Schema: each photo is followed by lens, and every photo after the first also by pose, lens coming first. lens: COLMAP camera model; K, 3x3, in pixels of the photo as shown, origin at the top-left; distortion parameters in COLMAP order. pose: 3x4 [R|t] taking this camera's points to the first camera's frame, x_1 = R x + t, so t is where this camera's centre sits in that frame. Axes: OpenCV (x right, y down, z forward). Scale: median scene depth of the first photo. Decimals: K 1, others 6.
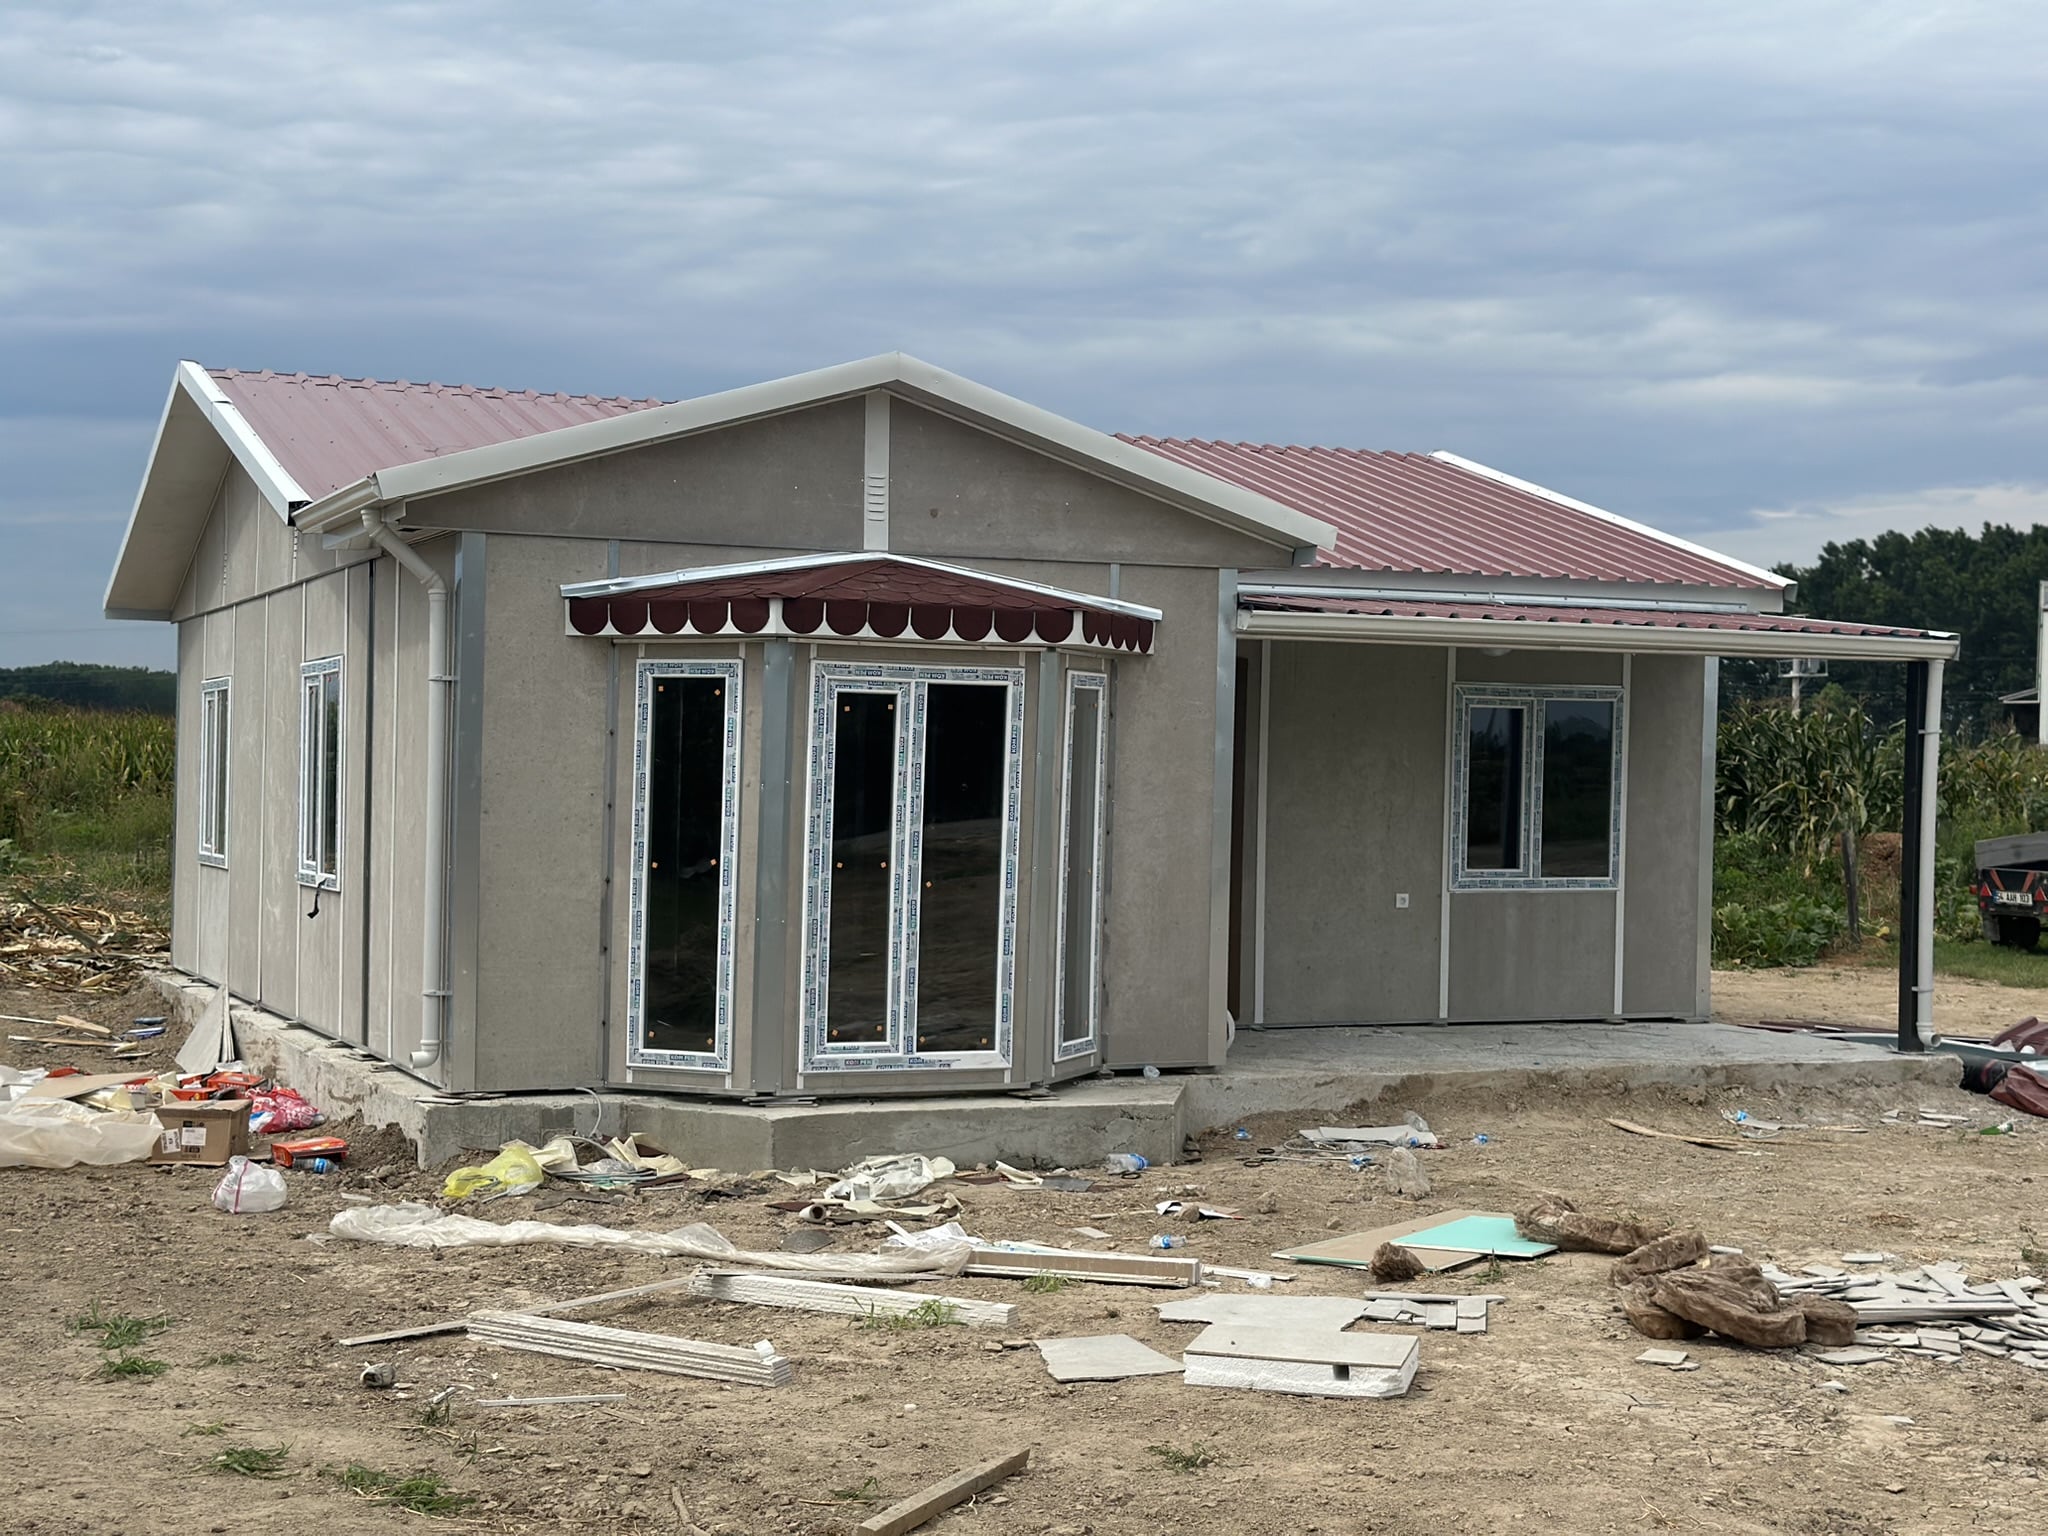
lens RADIAL K [[2846.6, 0, 1021.7], [0, 2846.6, 763.1], [0, 0, 1]] dist [0.123430, -0.085271]
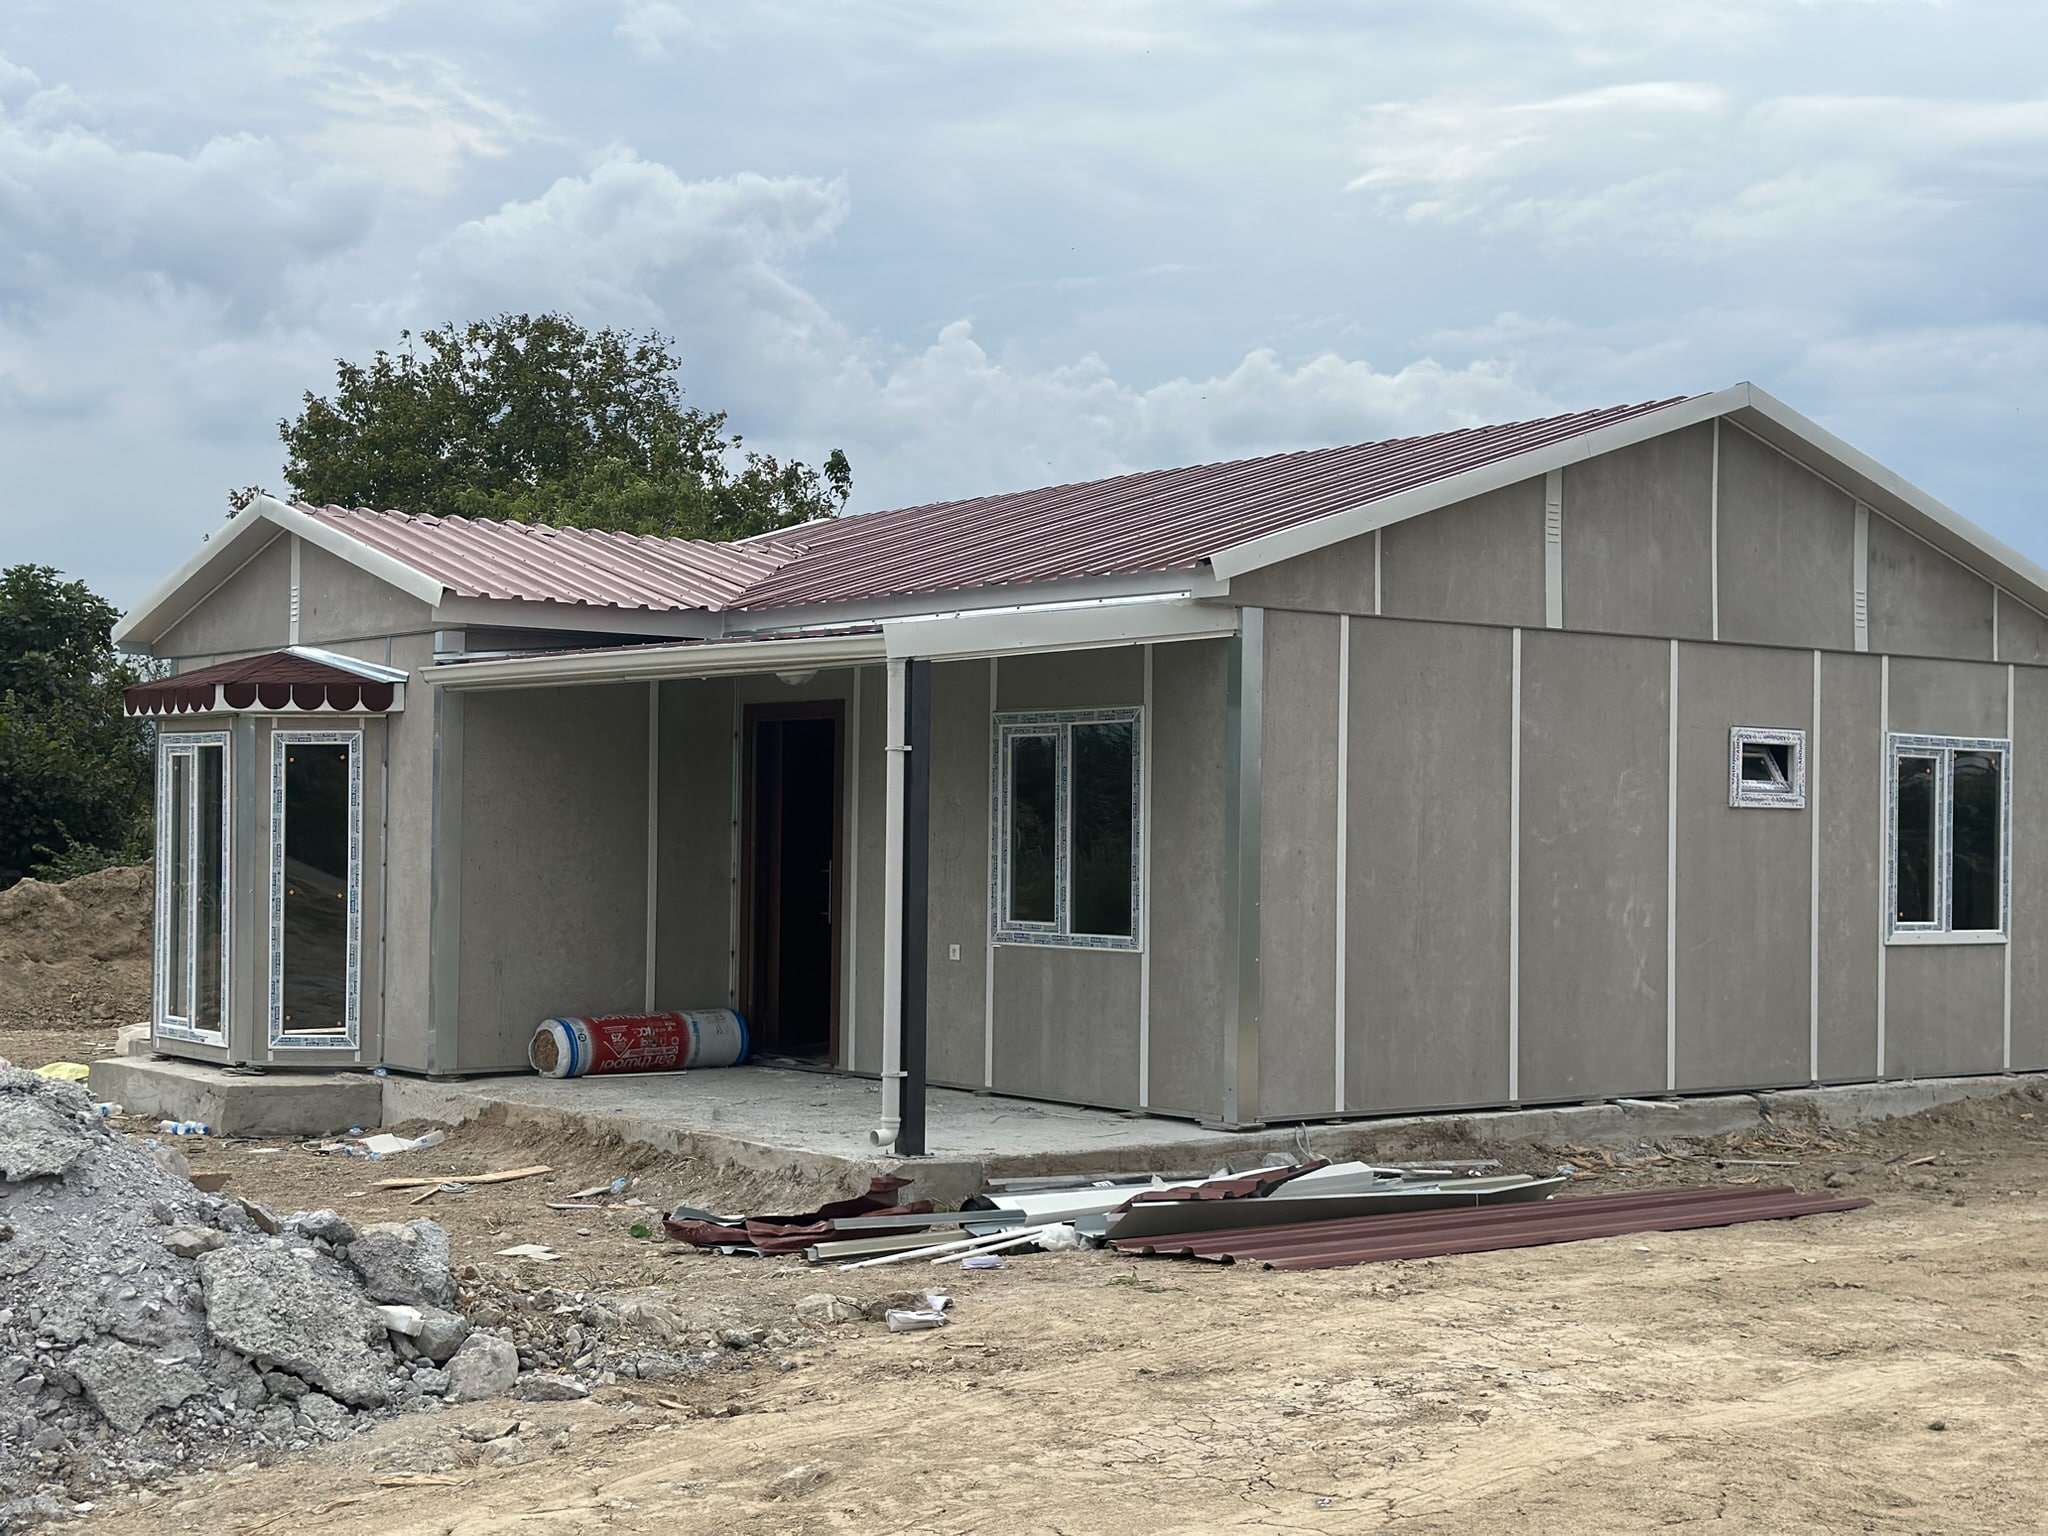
lens RADIAL K [[2846.6, 0, 1021.7], [0, 2846.6, 763.1], [0, 0, 1]] dist [0.123430, -0.085271]
pose [[0.249084, -0.030475, -0.968002, 1.046423], [0.001457, 0.999515, -0.031092, 0.016408], [0.968481, 0.006334, 0.249007, 0.808737]]
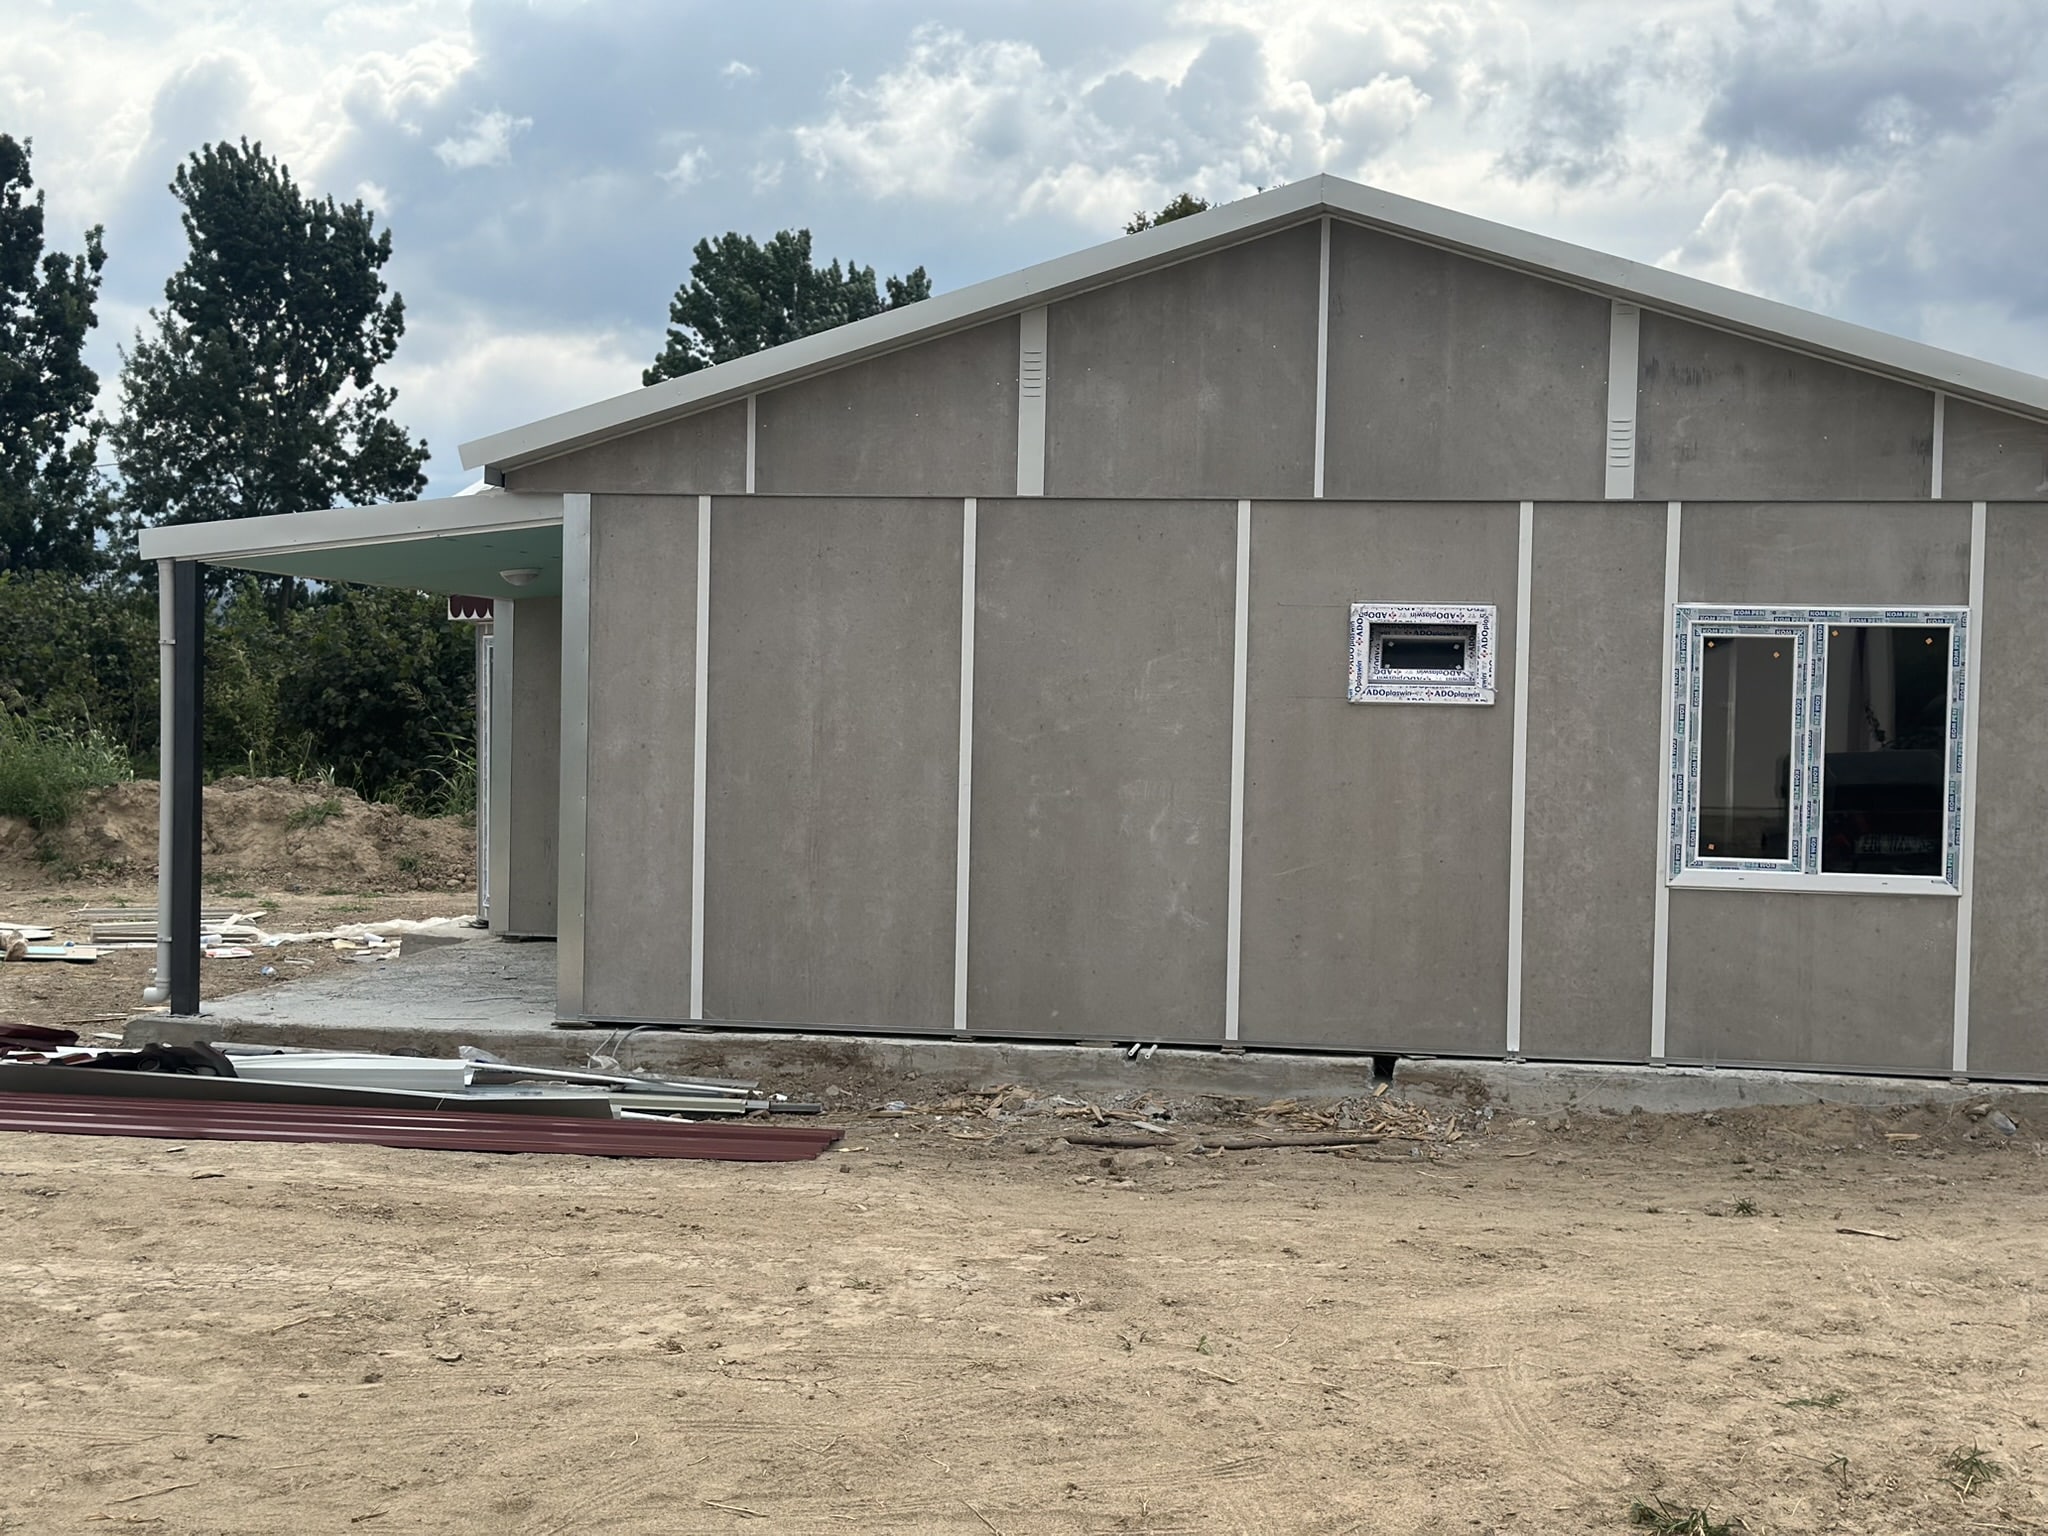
lens RADIAL K [[2846.6, 0, 1021.7], [0, 2846.6, 763.1], [0, 0, 1]] dist [0.123430, -0.085271]
pose [[-0.547886, -0.000956, -0.836552, 0.870551], [-0.015505, 0.999839, 0.009012, 0.012429], [0.836409, 0.017908, -0.547813, 1.633588]]
